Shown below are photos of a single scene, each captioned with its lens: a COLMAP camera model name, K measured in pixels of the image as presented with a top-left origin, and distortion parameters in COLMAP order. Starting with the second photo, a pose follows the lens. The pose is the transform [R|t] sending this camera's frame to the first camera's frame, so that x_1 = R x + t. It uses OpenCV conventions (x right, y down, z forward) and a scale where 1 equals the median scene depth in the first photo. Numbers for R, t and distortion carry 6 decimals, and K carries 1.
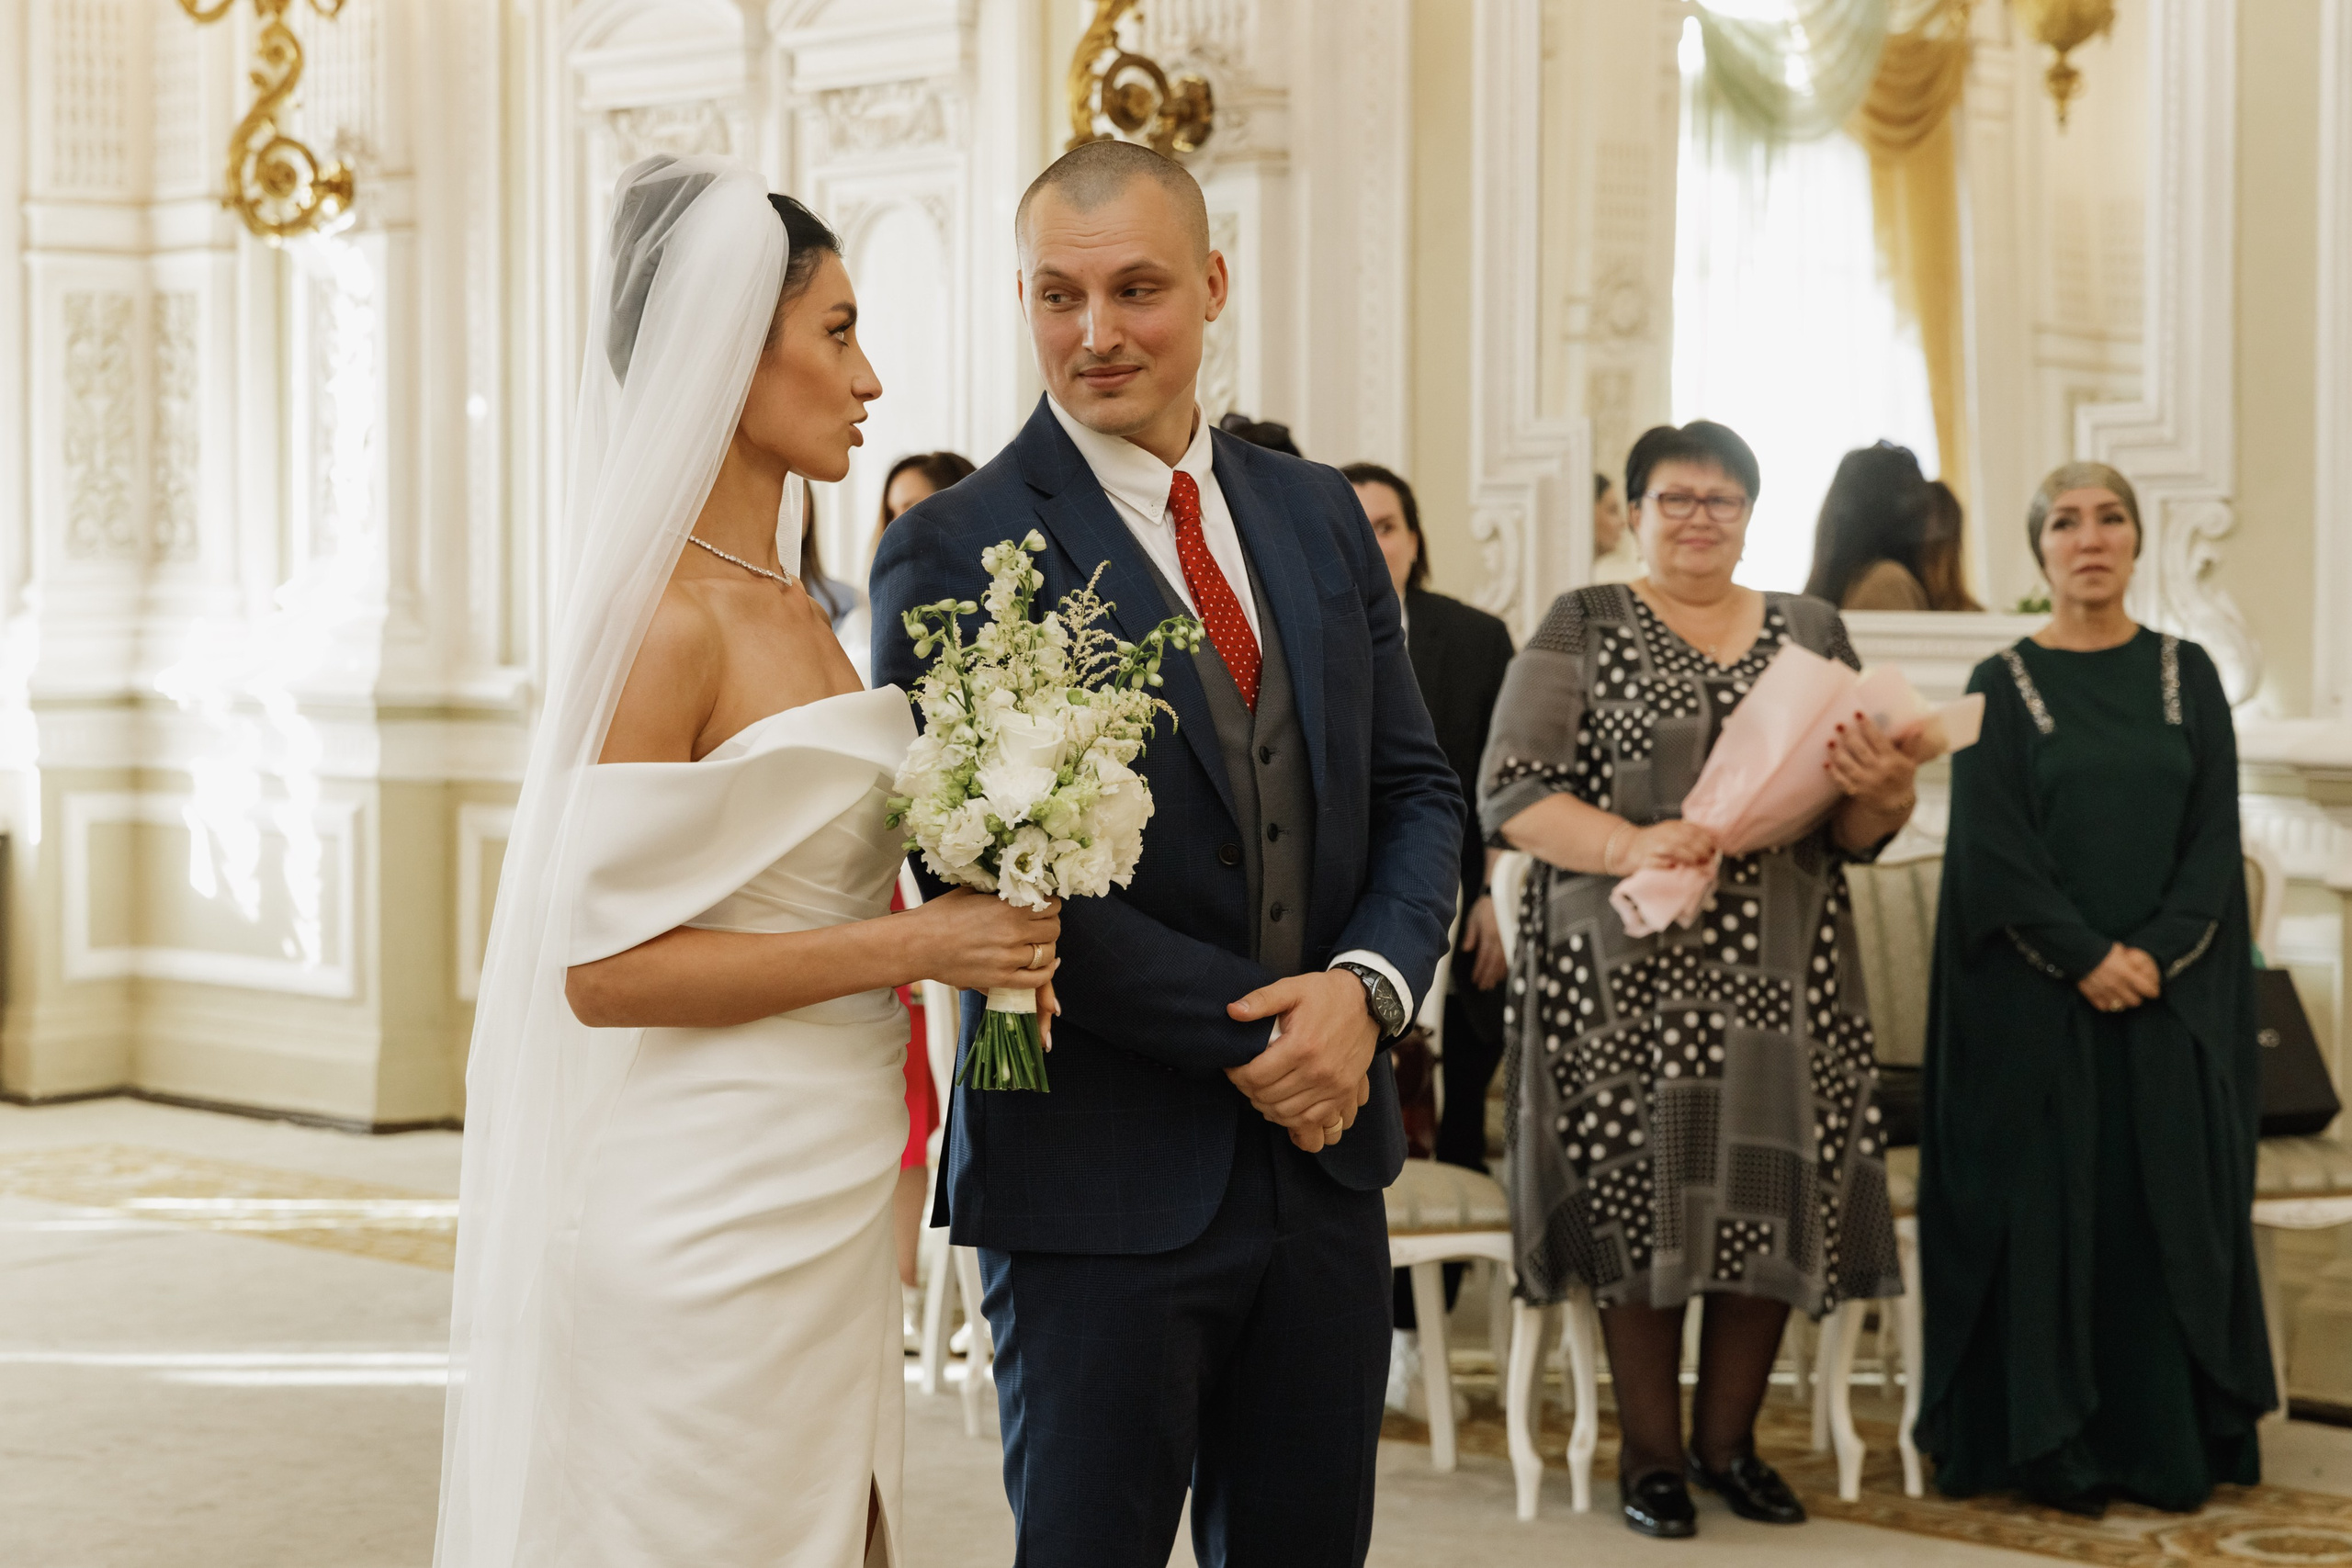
lens RADIAL K [[4560.2, 0, 1245.7], [0, 4560.2, 783.6], [0, 0, 1]] dist [0.002684, 0.146325]
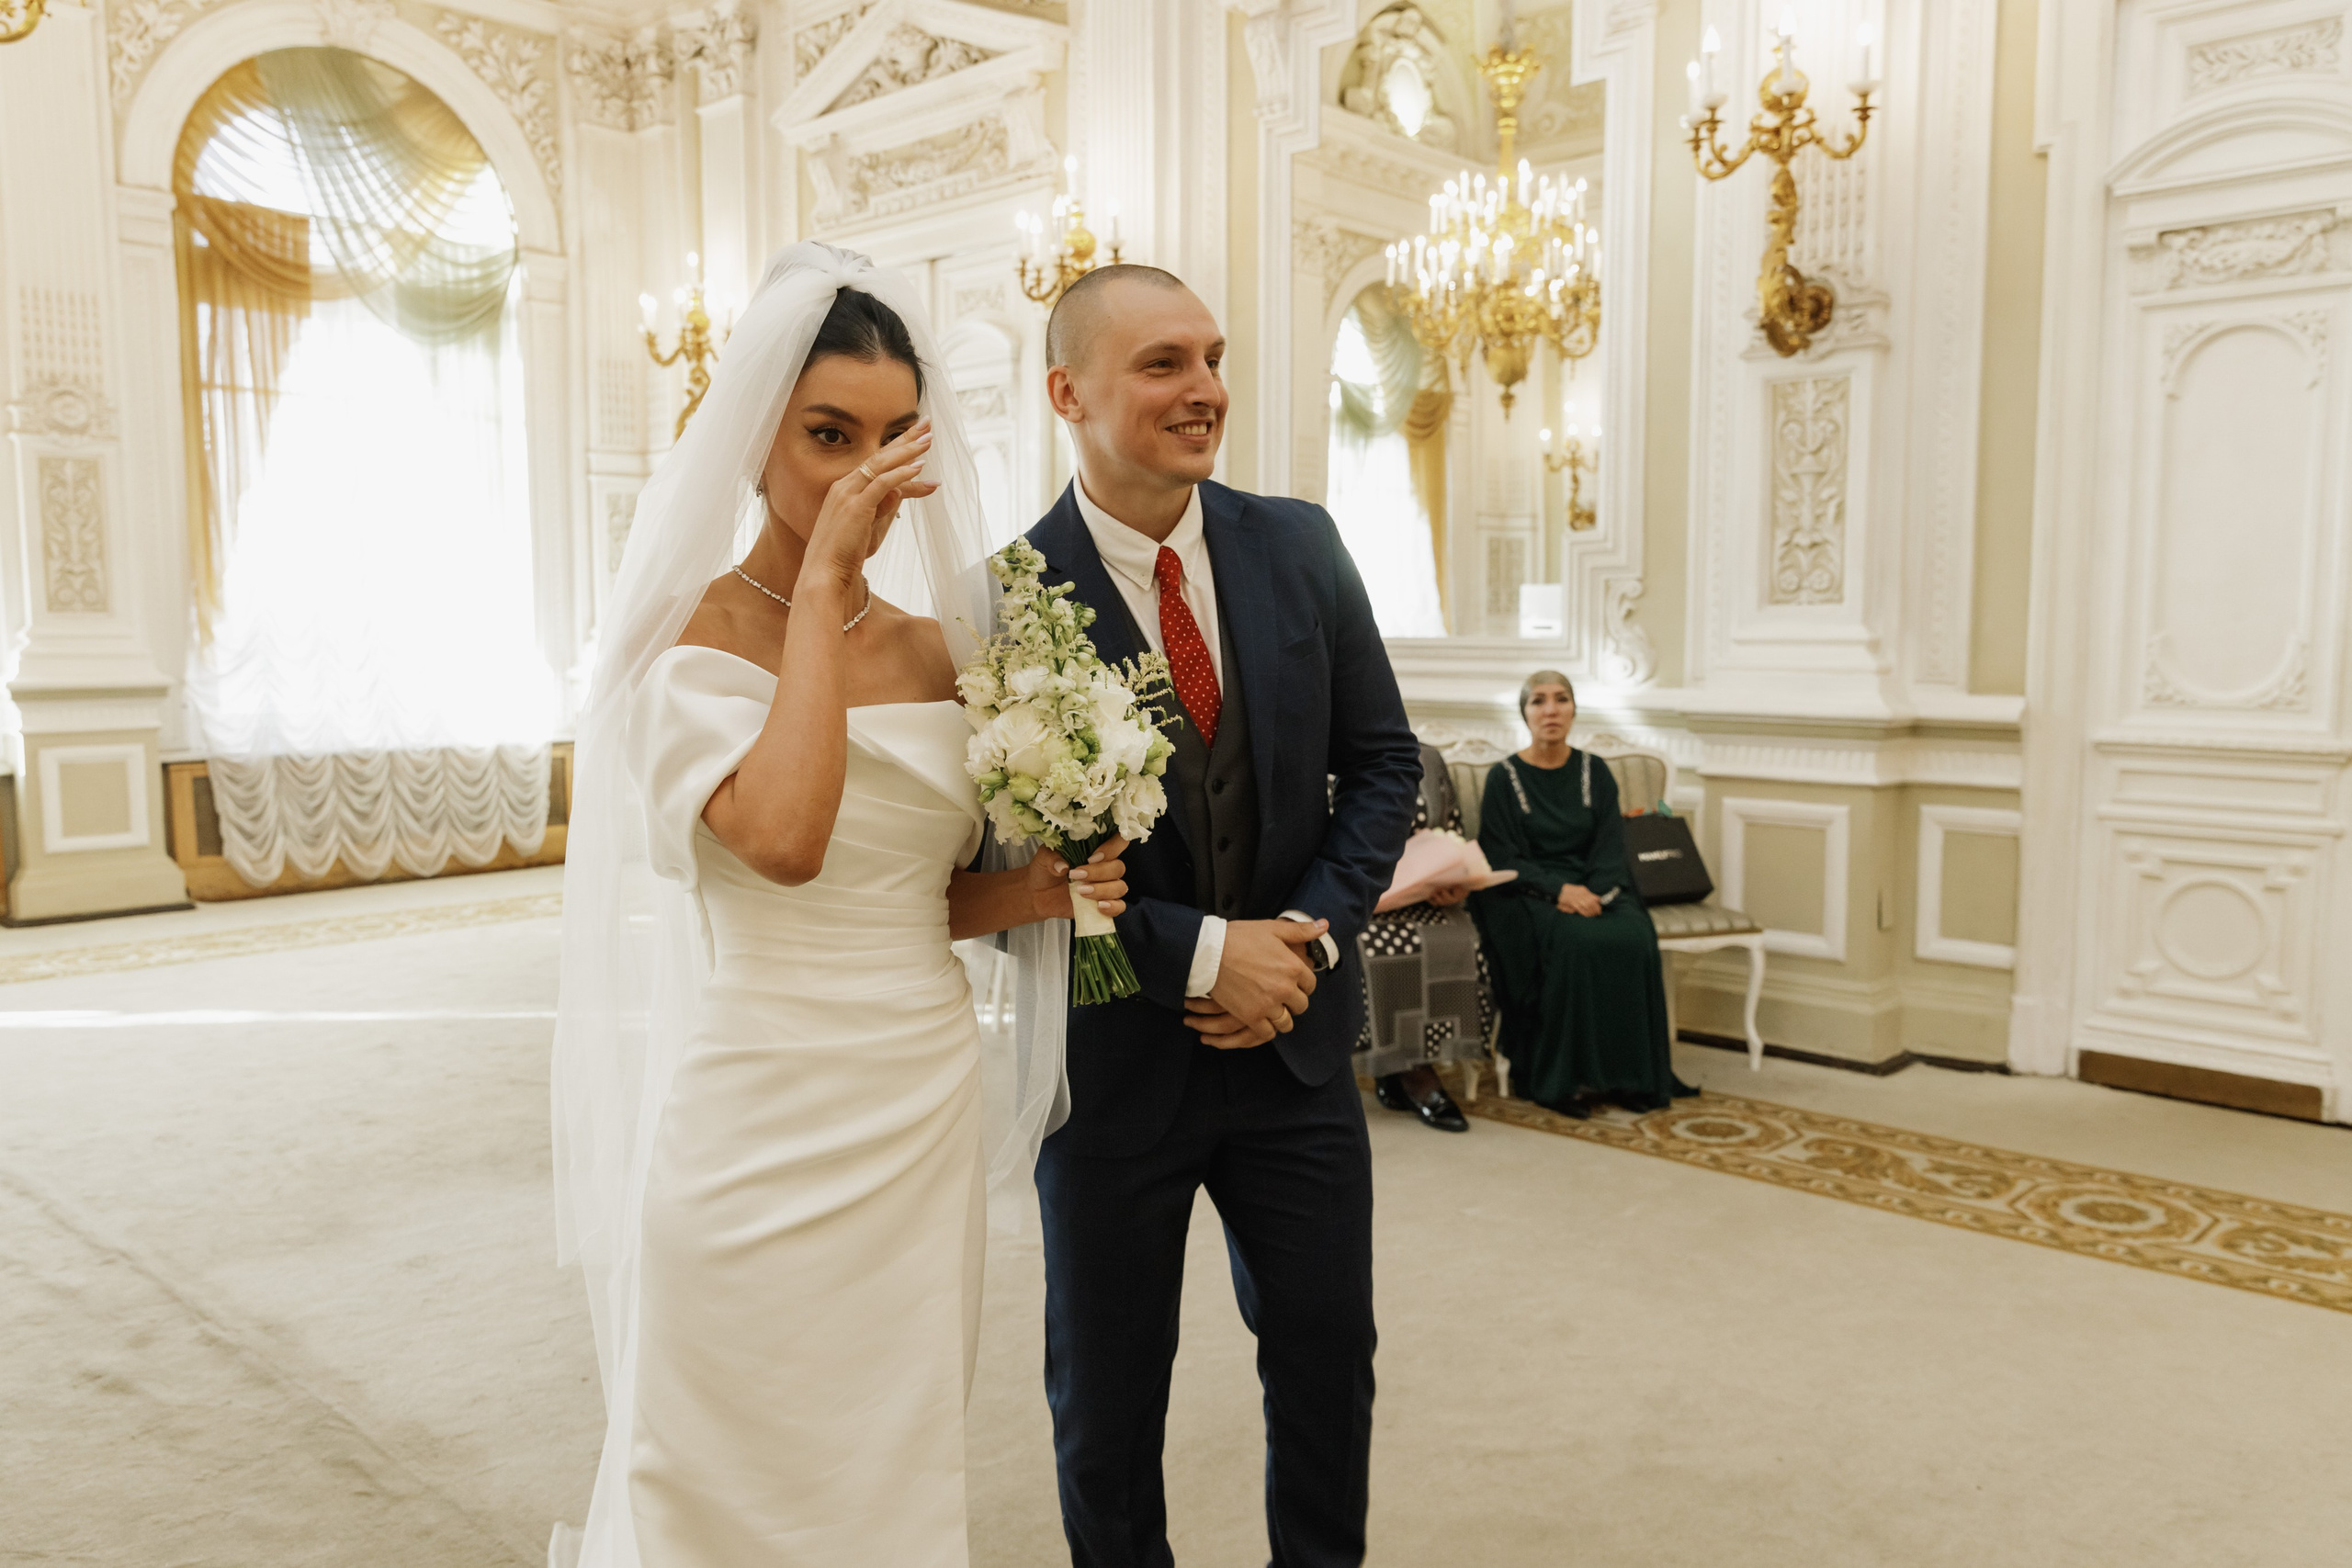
lens RADIAL K [[1759.7, 0, 1176.0], [0, 1759.7, 784.0], [0, 0, 1]] dist [0.003630, 0.003211]
pose [[0.999807, -0.005648, 0.018842, -0.002736], [0.004788, 0.998959, 0.045355, -0.005603], [-0.019079, -0.045256, 0.998793, 0.152665]]
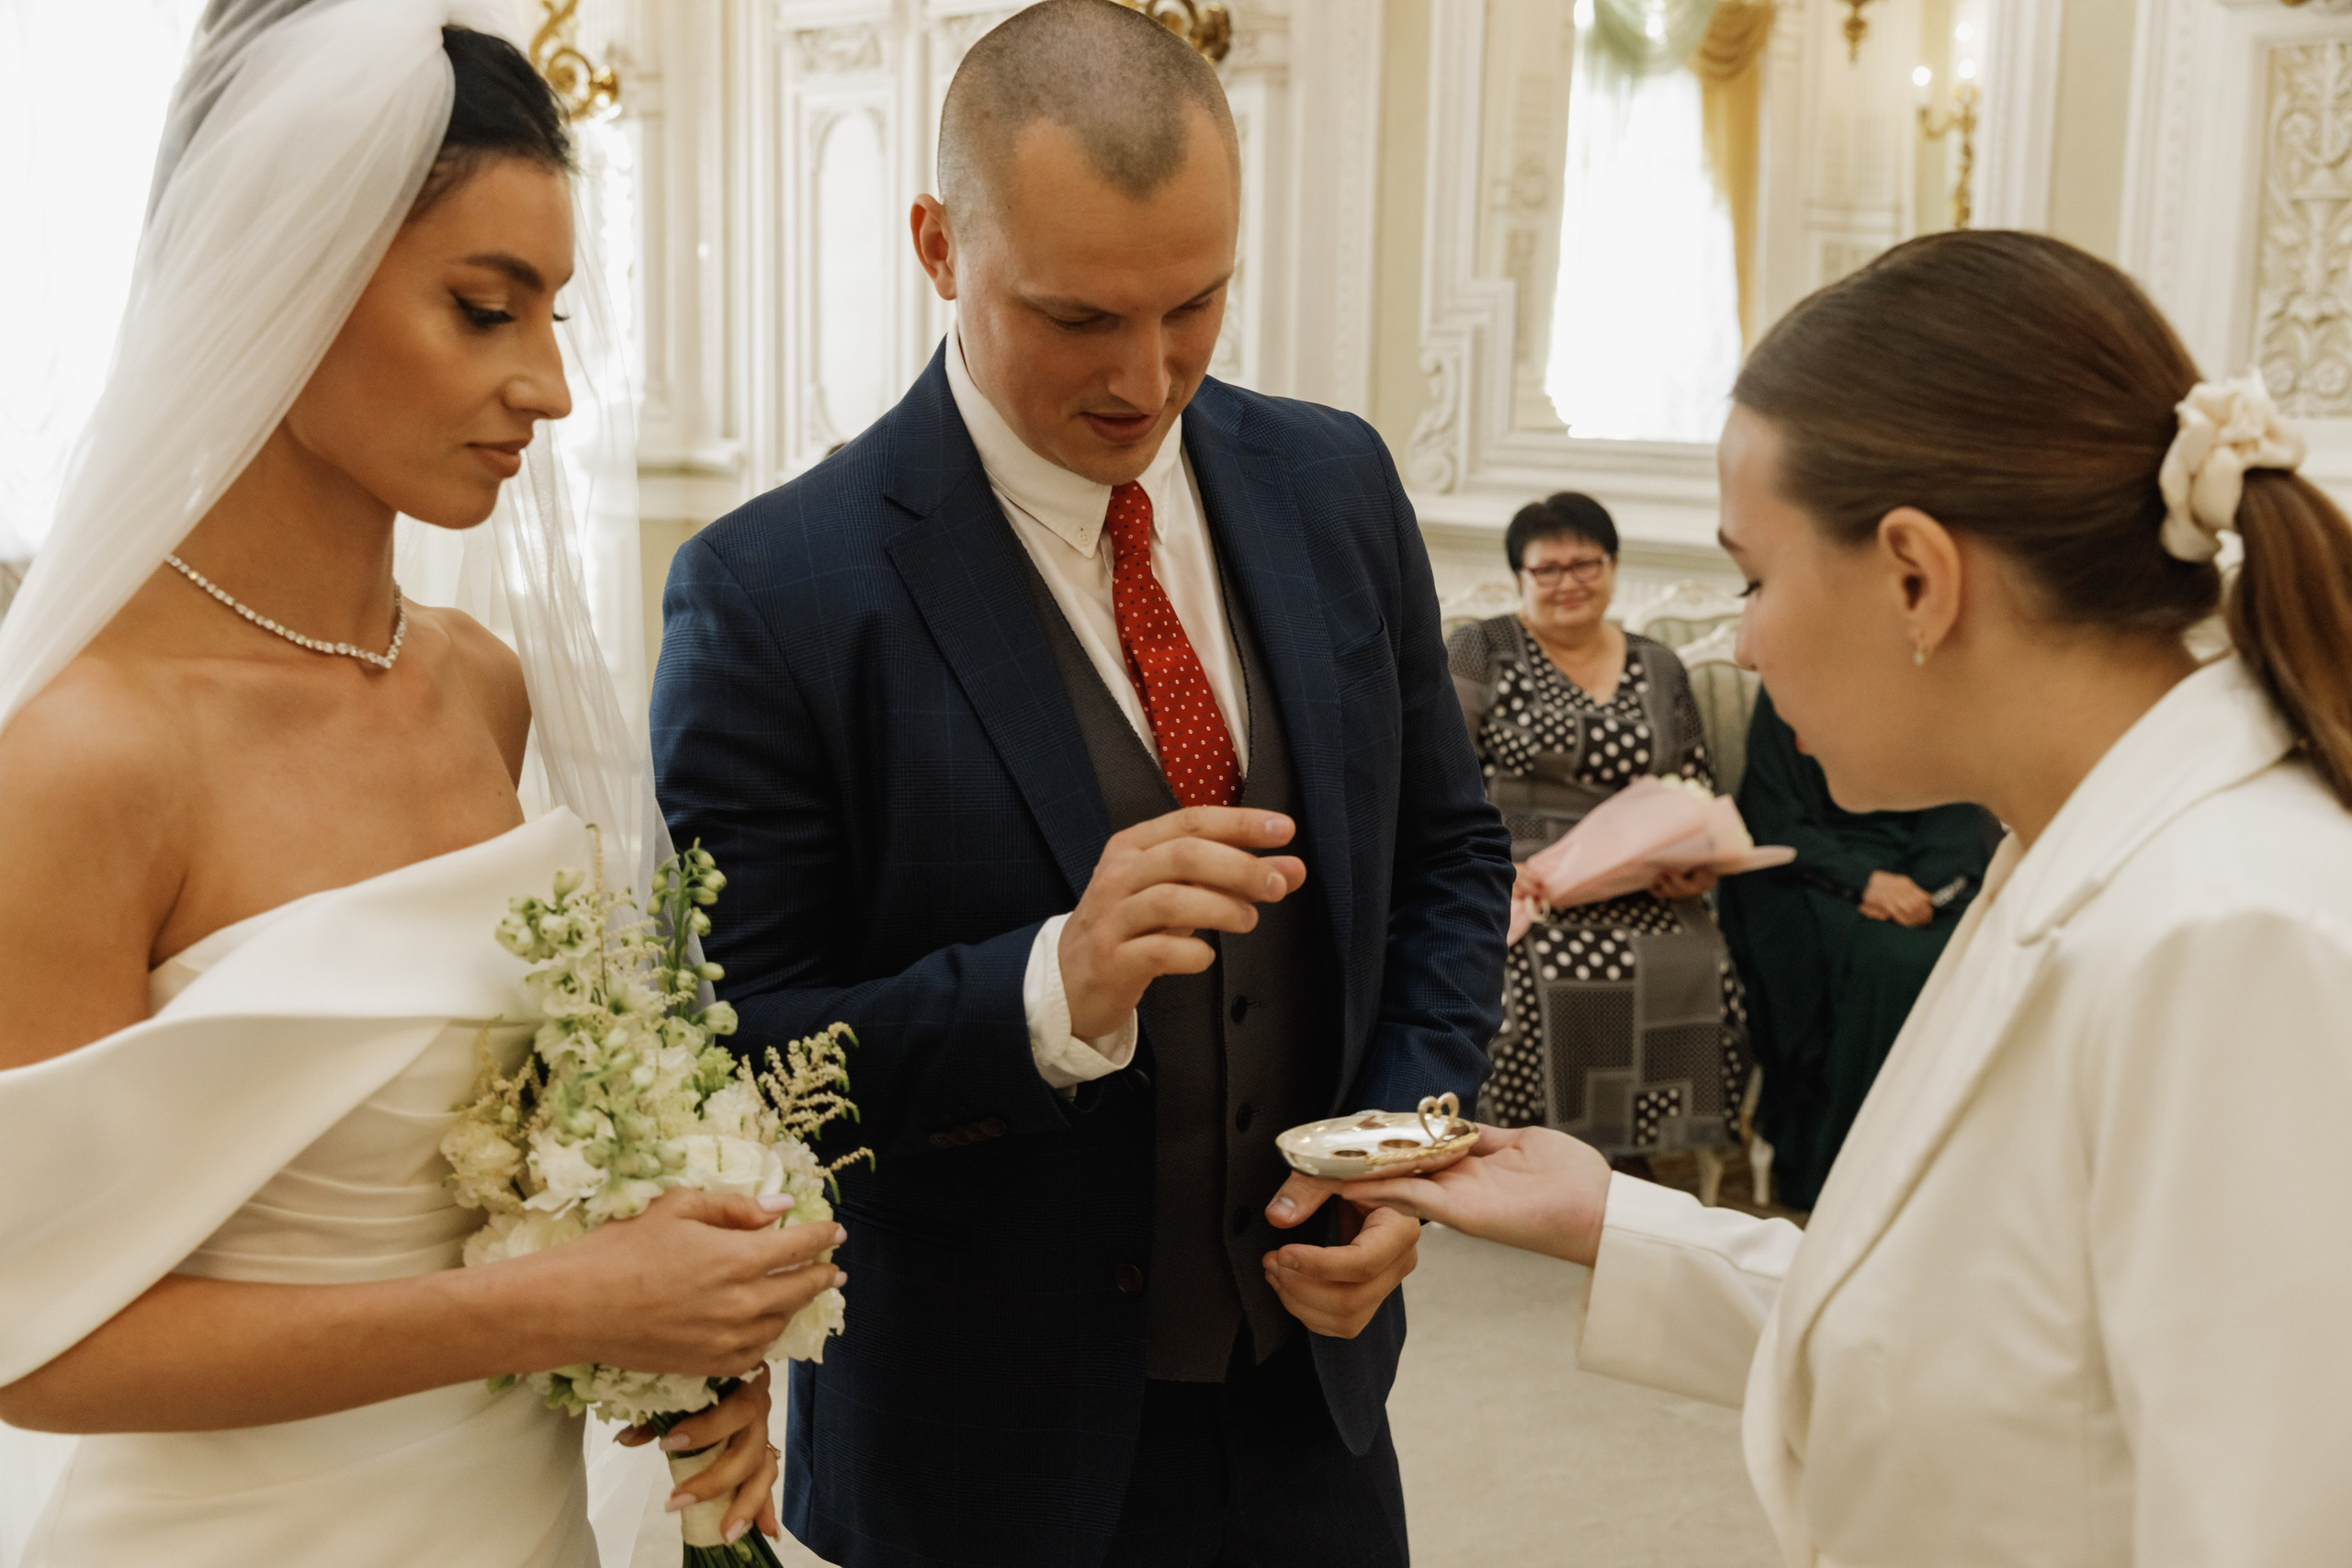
lens RADIAL K [[2699.0, 0, 1187.6], [0, 2699.0, 791.5], [0, 0, 1]] dist [0.012503, 0.023673]
pose [[0.999129, 0.024018, -0.034133, 0.009644], [-0.019793, 0.992679, 0.119153, -0.019897], [0.036745, -0.118373, 0.992289, 0.170103]]
